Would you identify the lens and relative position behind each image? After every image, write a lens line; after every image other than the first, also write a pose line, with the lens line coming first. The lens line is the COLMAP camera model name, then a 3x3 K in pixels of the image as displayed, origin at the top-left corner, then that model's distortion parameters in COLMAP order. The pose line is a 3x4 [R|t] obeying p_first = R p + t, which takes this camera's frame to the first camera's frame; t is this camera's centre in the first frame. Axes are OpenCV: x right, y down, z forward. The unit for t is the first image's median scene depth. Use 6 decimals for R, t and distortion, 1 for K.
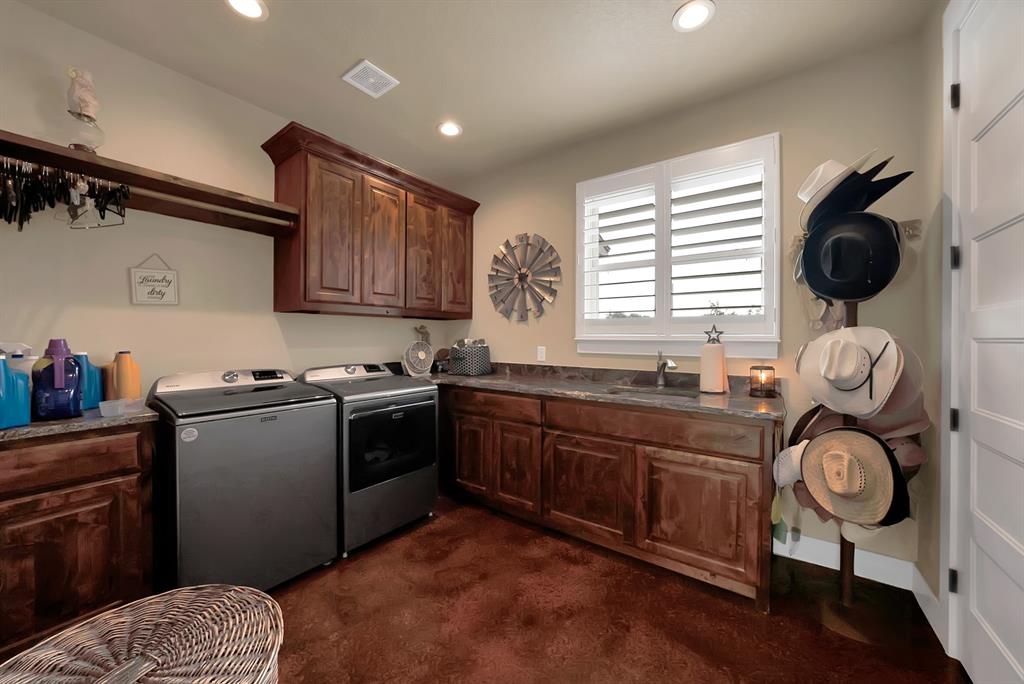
lens RADIAL K [[360.8, 0, 507.7], [0, 360.8, 337.5], [0, 0, 1]] dist [-0.016113, 0.000280]
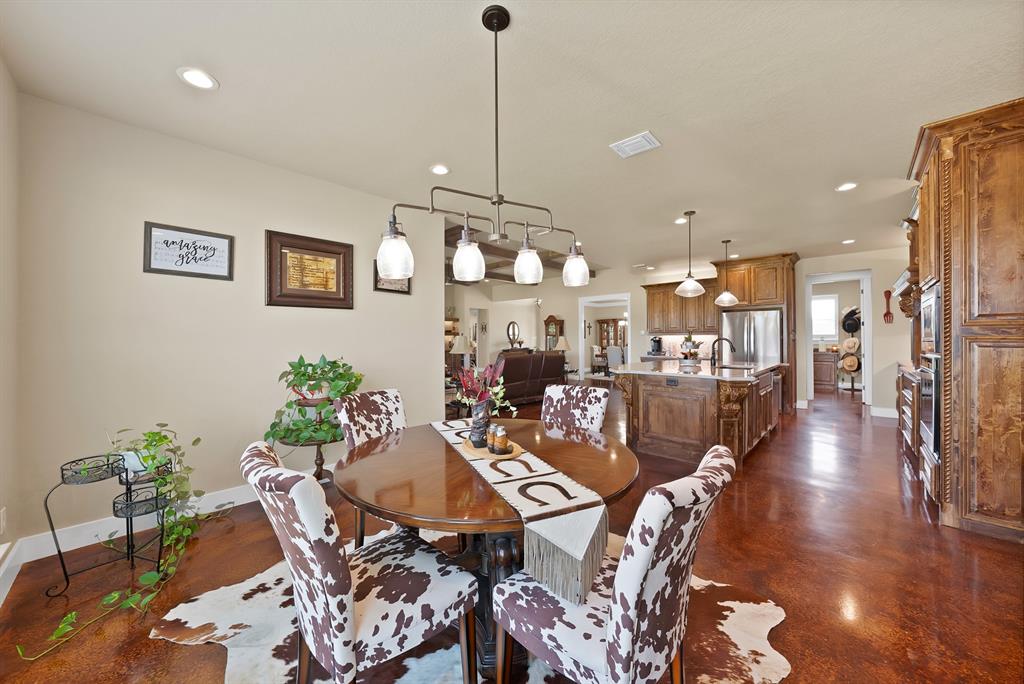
lens RADIAL K [[360.8, 0, 507.7], [0, 360.8, 337.5], [0, 0, 1]] dist [-0.016113, 0.000280]
pose [[0.989067, -0.005888, -0.147346, -3.613443], [0.005398, 0.999978, -0.003726, -0.036793], [0.147365, 0.002890, 0.989078, -5.406217]]
